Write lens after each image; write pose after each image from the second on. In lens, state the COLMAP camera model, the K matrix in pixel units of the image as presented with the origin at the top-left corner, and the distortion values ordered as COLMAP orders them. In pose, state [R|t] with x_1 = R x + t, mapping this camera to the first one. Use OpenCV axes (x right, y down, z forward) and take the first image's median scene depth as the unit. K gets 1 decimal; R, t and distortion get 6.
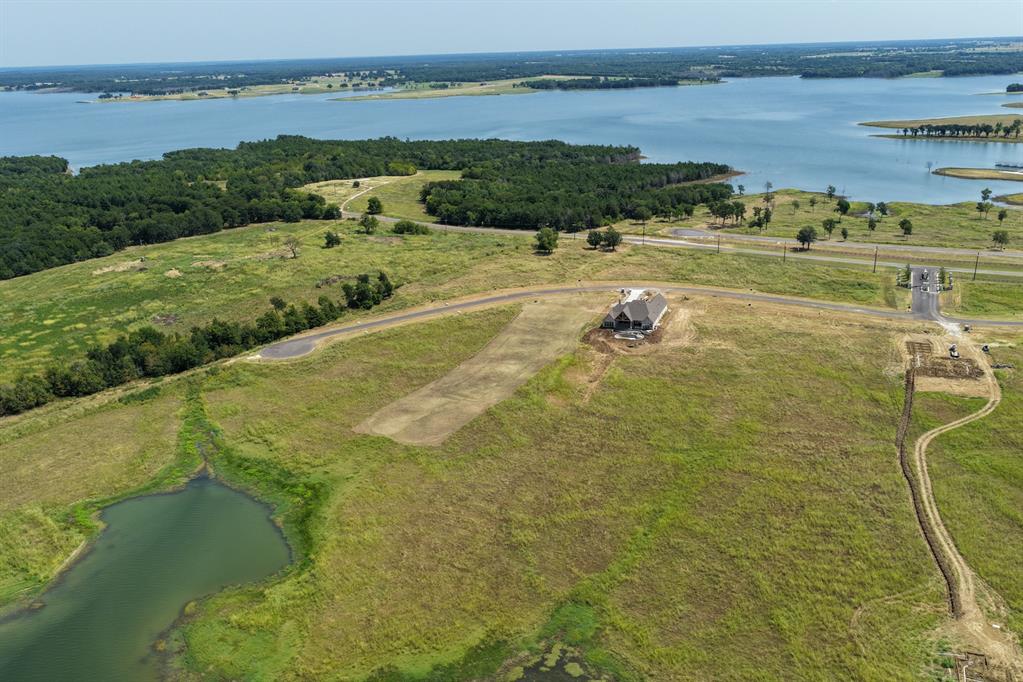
lens RADIAL K [[851.4, 0, 511.5], [0, 851.4, 336.9], [0, 0, 1]] dist [-0.017094, 0.044942]
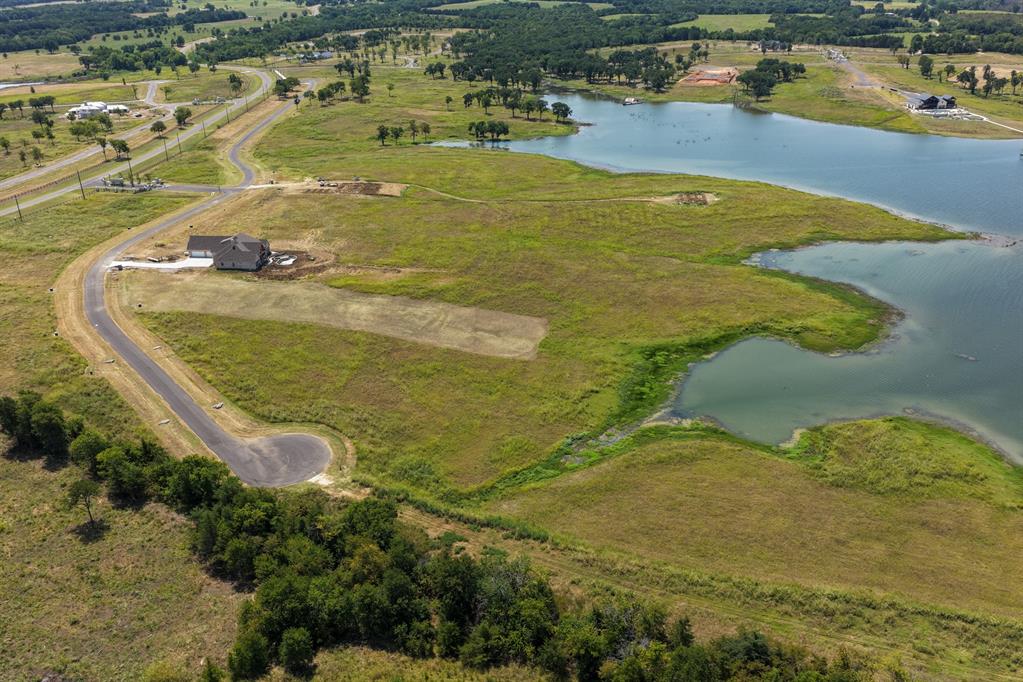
lens RADIAL K [[851.4, 0, 511.5], [0, 851.4, 342.4], [0, 0, 1]] dist [-0.017094, 0.044942]
pose [[-0.272059, -0.369134, 0.888665, -0.779976], [0.331942, 0.830814, 0.446725, -0.255464], [-0.903216, 0.416520, -0.103499, 0.872322]]
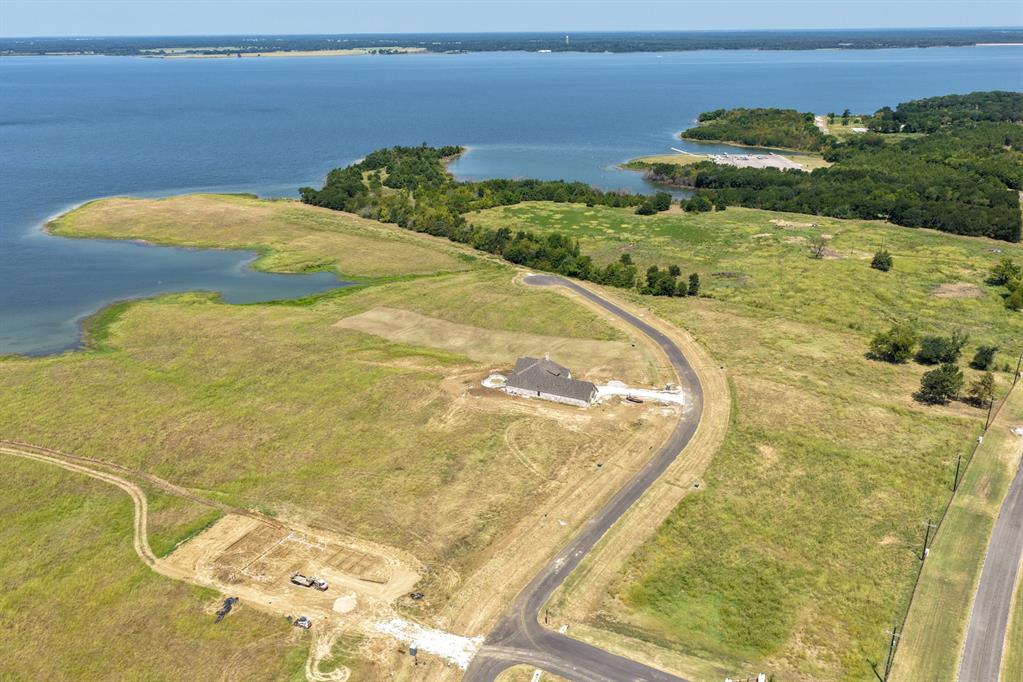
lens RADIAL K [[851.4, 0, 510.5], [0, 851.4, 343.9], [0, 0, 1]] dist [-0.017094, 0.044942]
pose [[-0.114127, 0.374463, -0.920192, 0.884322], [-0.308163, 0.867213, 0.391123, -0.362996], [0.944463, 0.328207, 0.016423, 0.949514]]
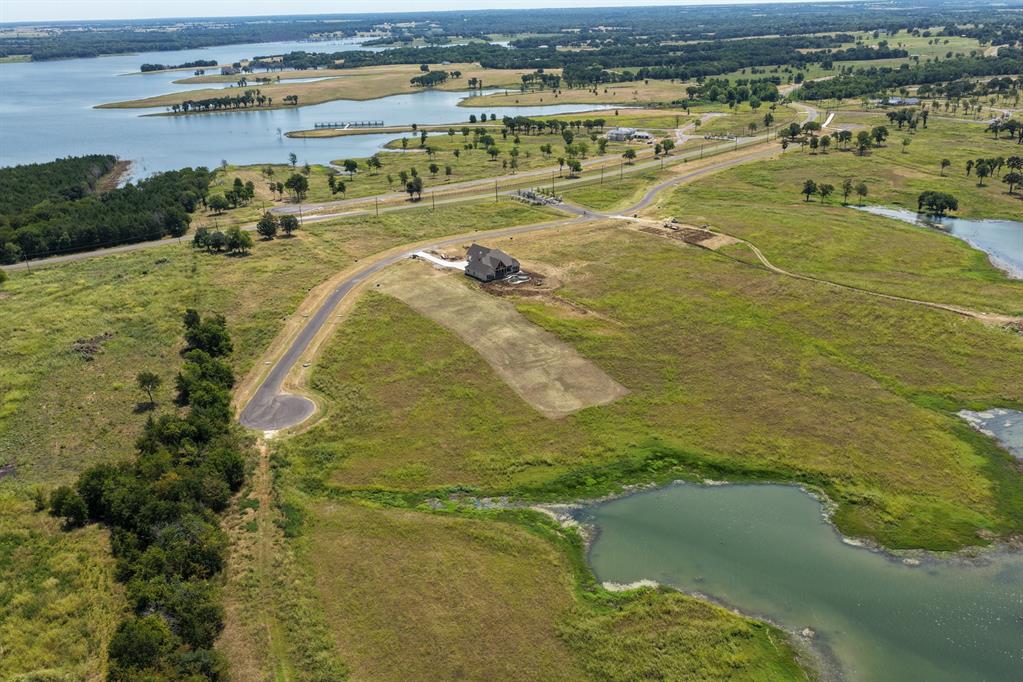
lens RADIAL K [[851.4, 0, 510.1], [0, 851.4, 341.8], [0, 0, 1]] dist [-0.017094, 0.044942]
pose [[0.503097, -0.303920, 0.809028, -0.734915], [0.288599, 0.941468, 0.174206, -0.113277], [-0.814619, 0.145842, 0.561360, 0.397893]]
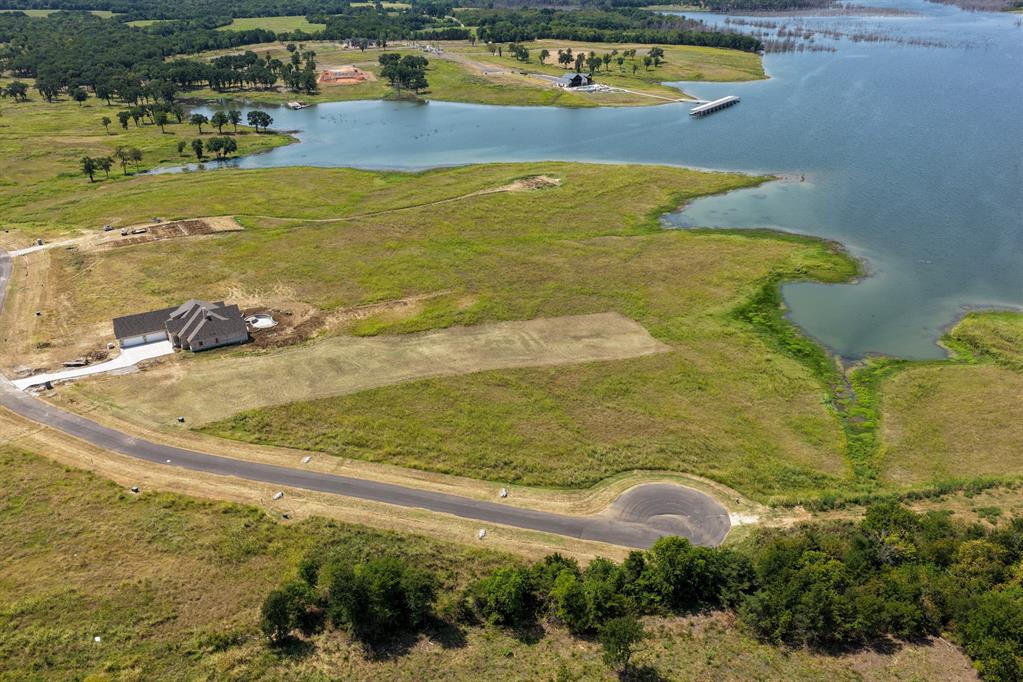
lens RADIAL K [[851.4, 0, 511.7], [0, 851.4, 339.8], [0, 0, 1]] dist [-0.017094, 0.044942]
pose [[-0.781939, -0.222484, 0.582299, -0.442694], [0.232913, 0.762201, 0.603987, -0.365705], [-0.578206, 0.607906, -0.544176, 1.232505]]
